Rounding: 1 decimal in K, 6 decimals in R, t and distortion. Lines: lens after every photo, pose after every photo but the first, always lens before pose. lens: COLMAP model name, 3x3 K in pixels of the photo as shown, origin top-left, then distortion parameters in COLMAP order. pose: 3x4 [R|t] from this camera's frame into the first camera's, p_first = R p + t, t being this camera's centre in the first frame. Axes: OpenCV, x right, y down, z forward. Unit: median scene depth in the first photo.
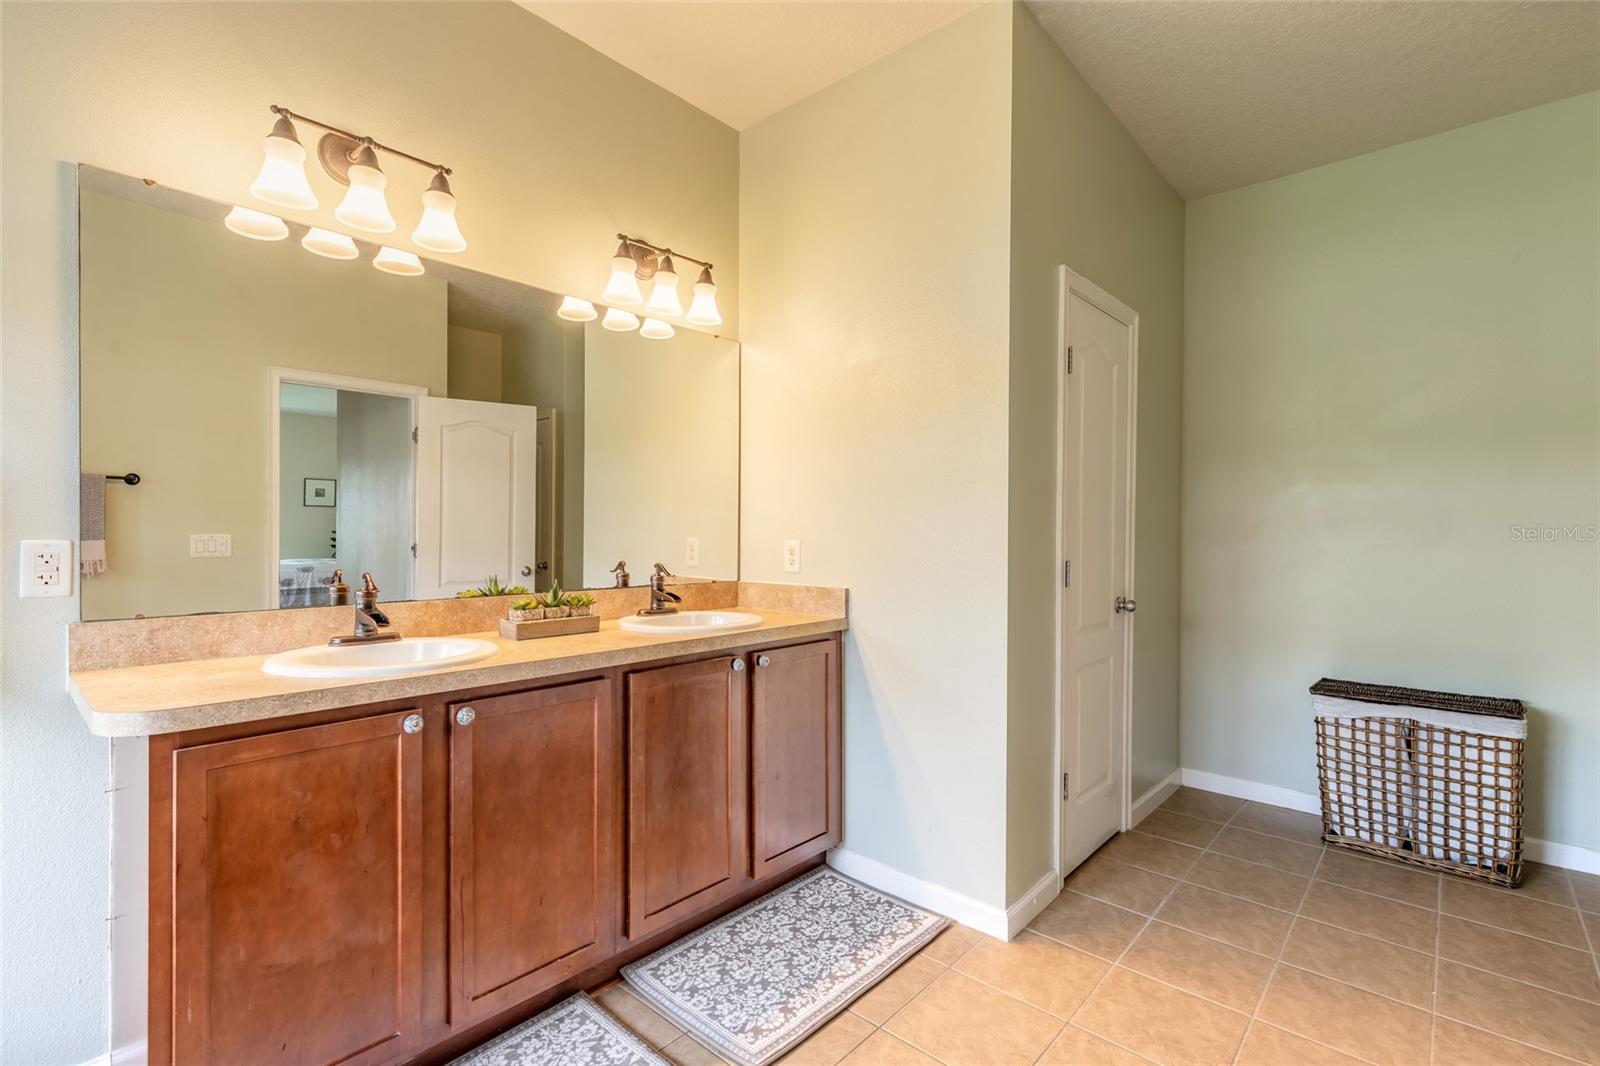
lens RADIAL K [[730.2, 0, 795.9], [0, 730.2, 540.2], [0, 0, 1]] dist [0.007765, -0.001643]
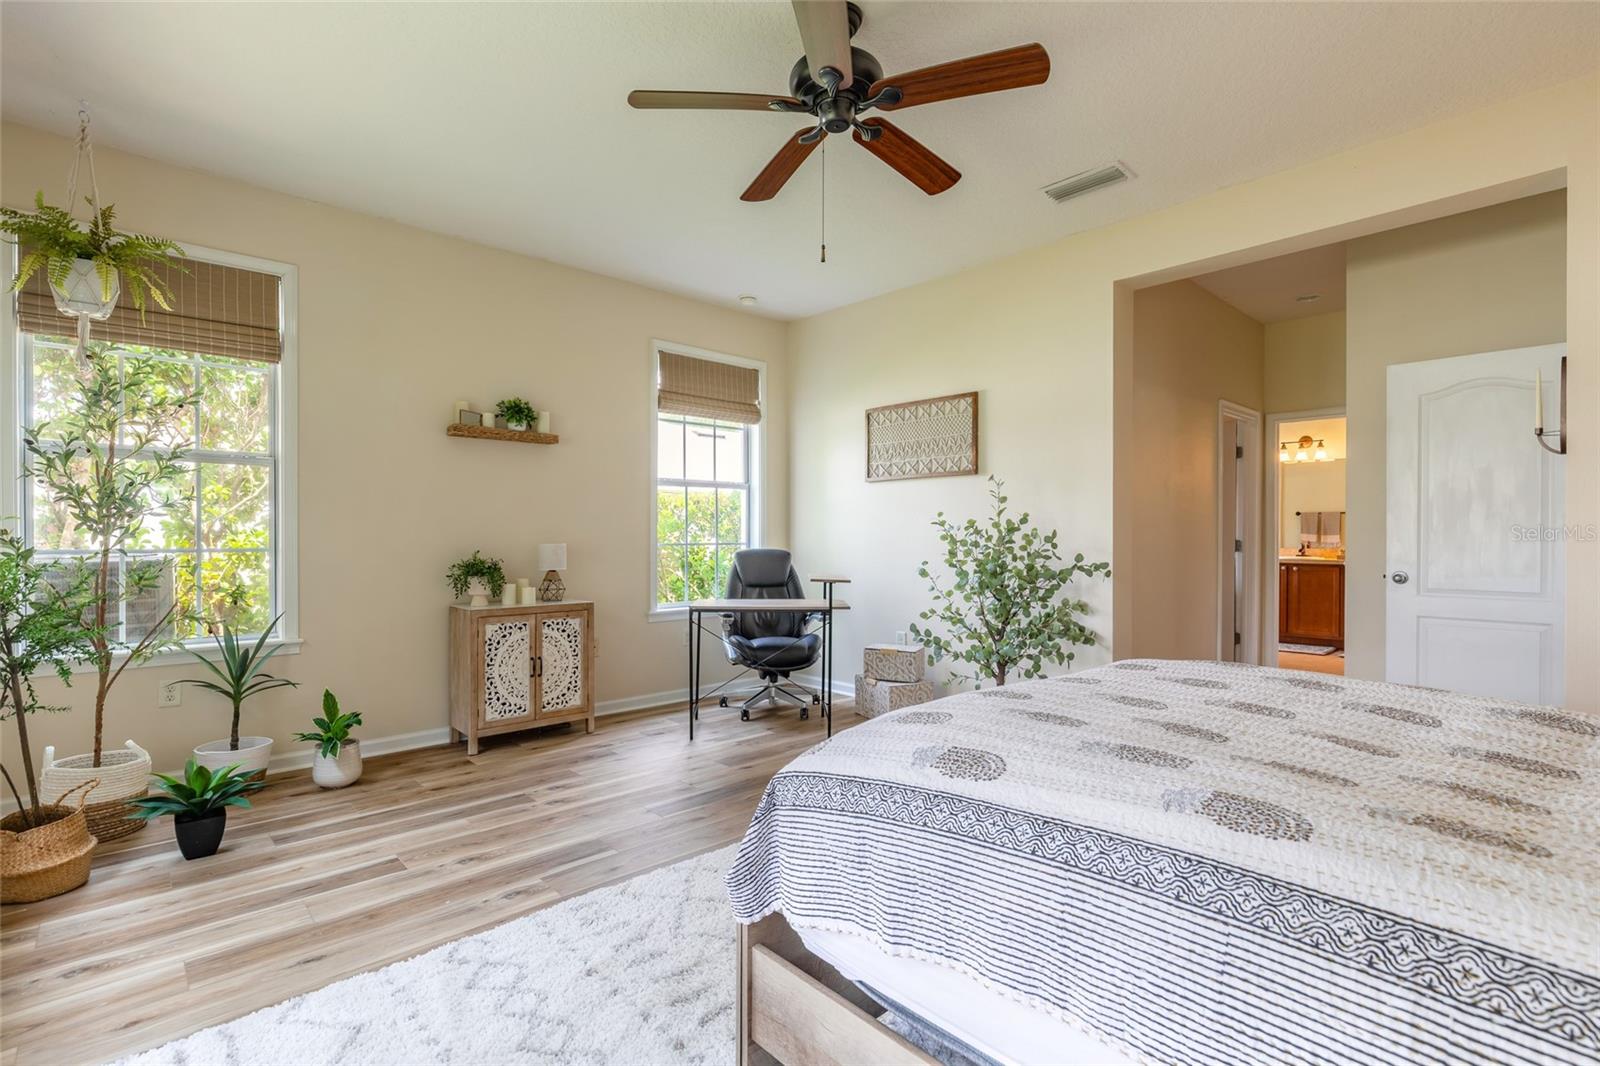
lens RADIAL K [[747.6, 0, 793.1], [0, 747.6, 534.1], [0, 0, 1]] dist [-0.008441, -0.000417]
pose [[-0.102199, -0.002376, -0.994761, 3.906516], [-0.012629, 0.999920, -0.001090, 0.047425], [0.994684, 0.012451, -0.102221, -1.477483]]
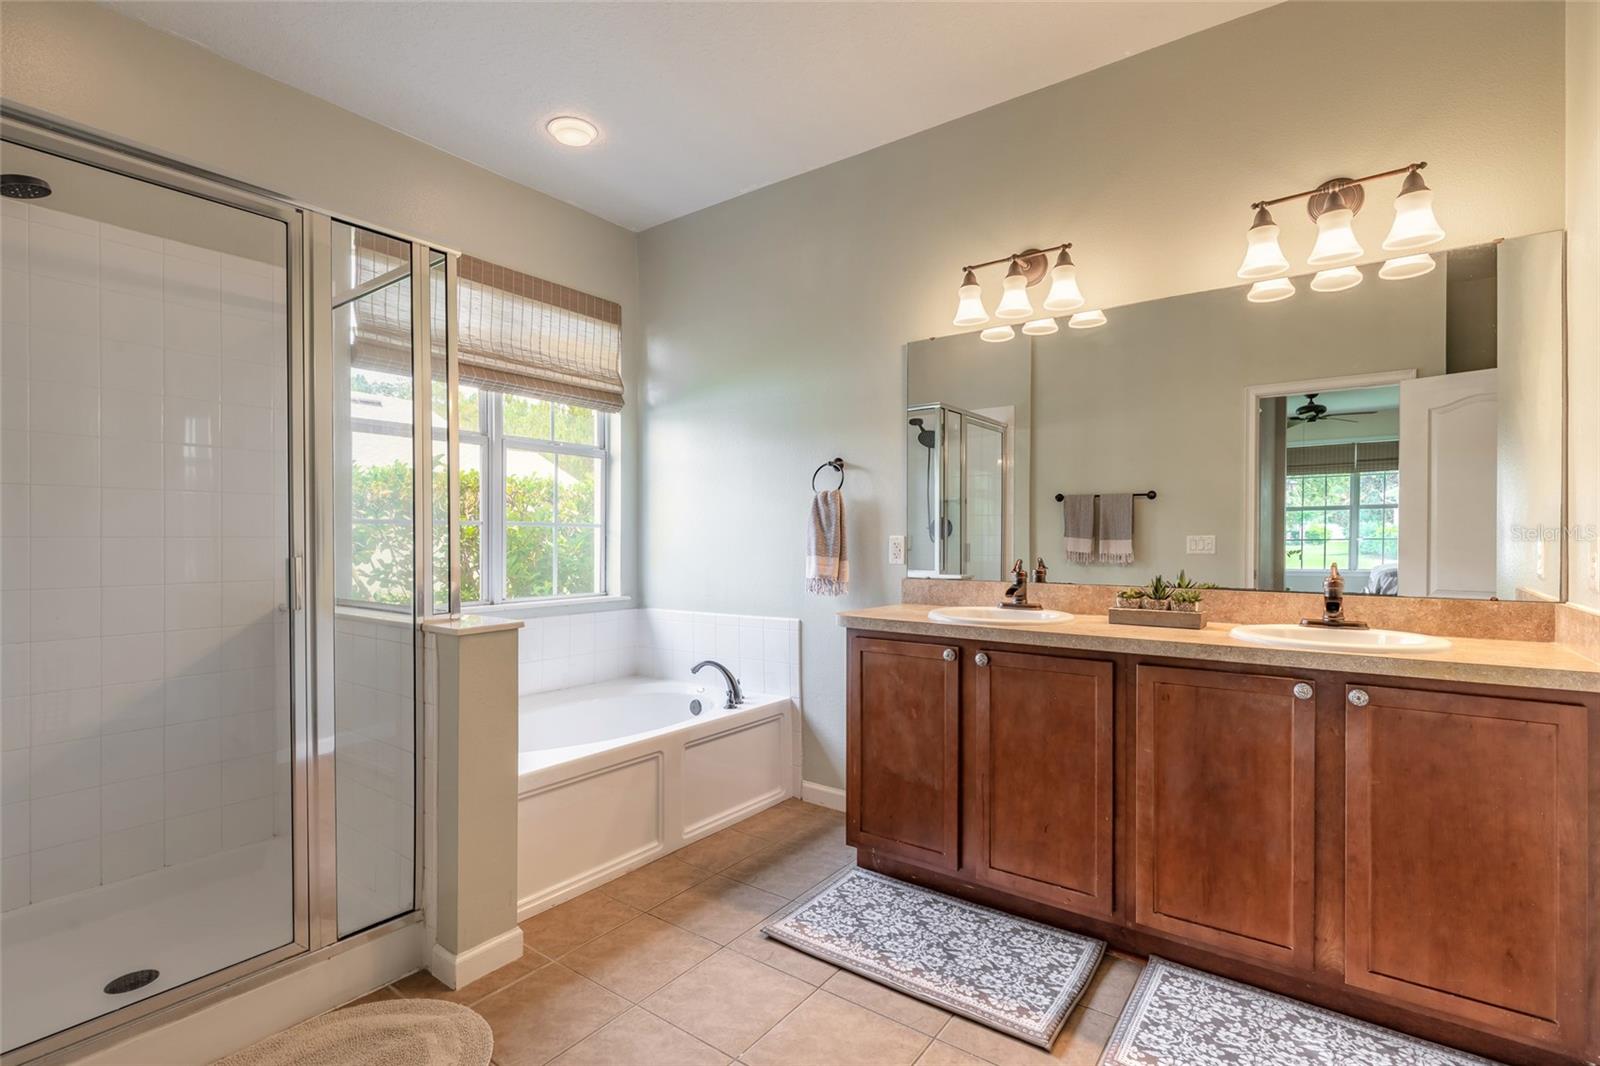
lens RADIAL K [[747.6, 0, 789.9], [0, 747.6, 535.9], [0, 0, 1]] dist [-0.008441, -0.000417]
pose [[0.086016, -0.004655, -0.996283, 0.772077], [-0.008593, 0.999948, -0.005414, 0.010469], [0.996257, 0.009026, 0.085971, 0.411175]]
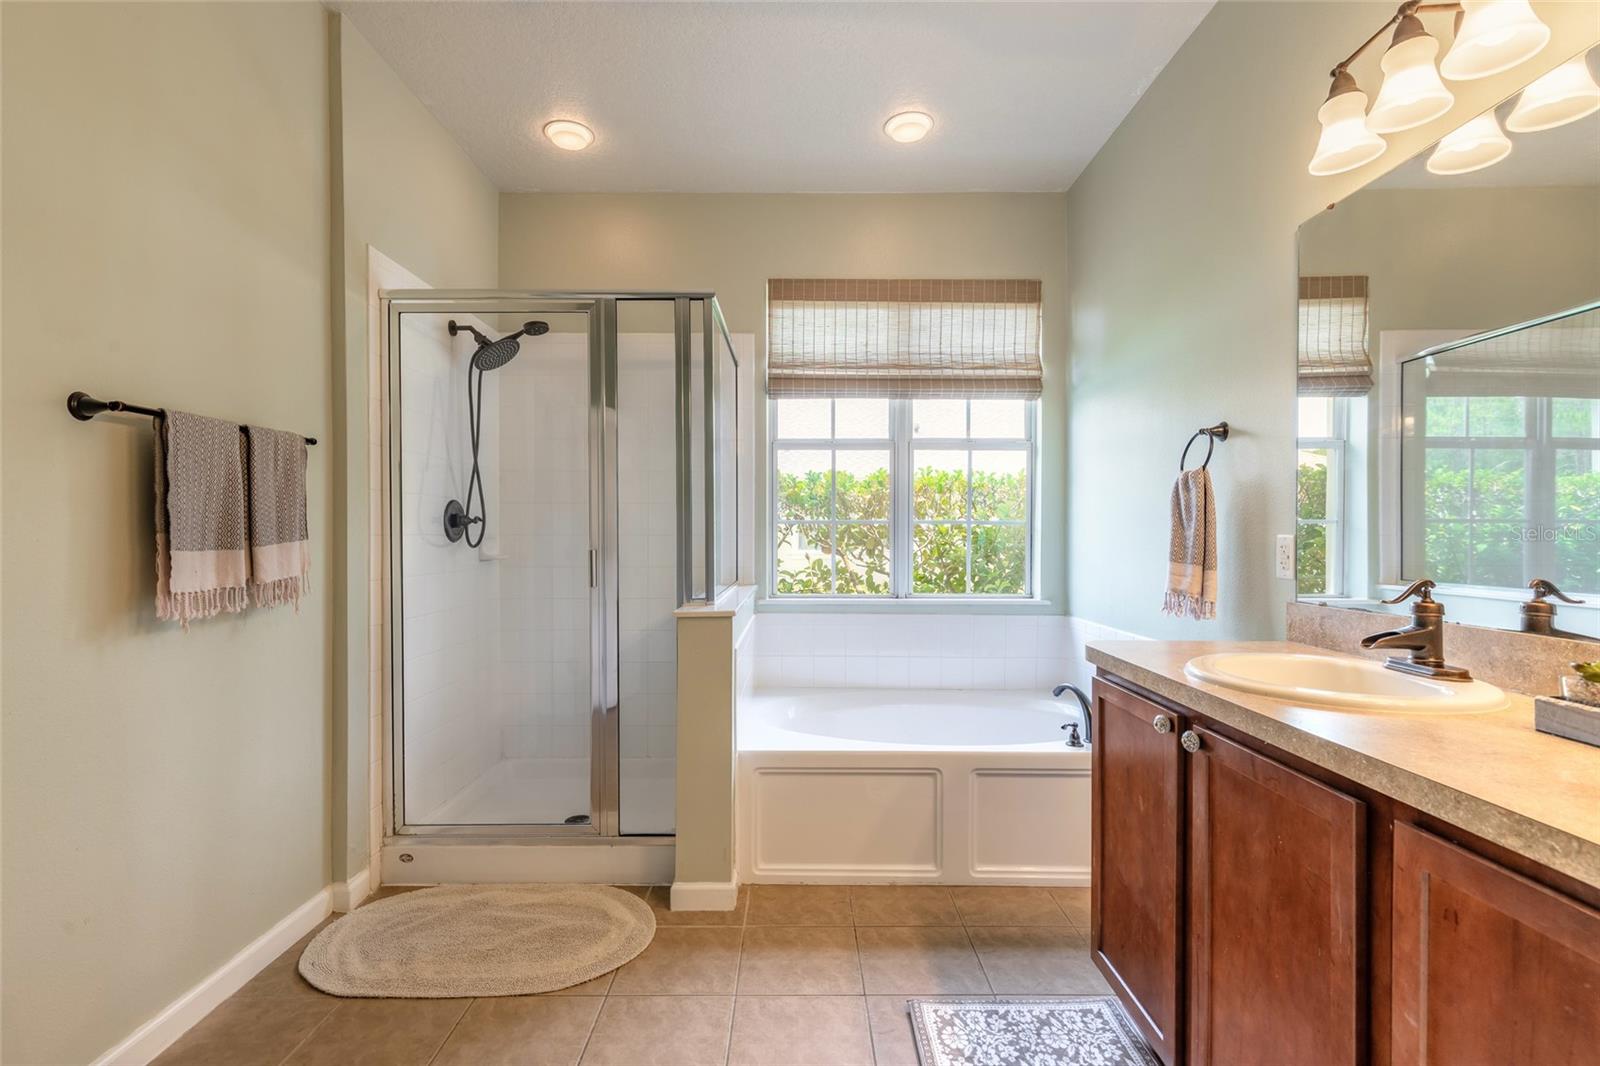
lens RADIAL K [[730.2, 0, 793.2], [0, 730.2, 537.3], [0, 0, 1]] dist [0.007765, -0.001643]
pose [[-0.749124, -0.002127, -0.662427, 0.367958], [-0.010047, 0.999916, 0.008151, 0.002290], [0.662354, 0.012762, -0.749082, 1.075727]]
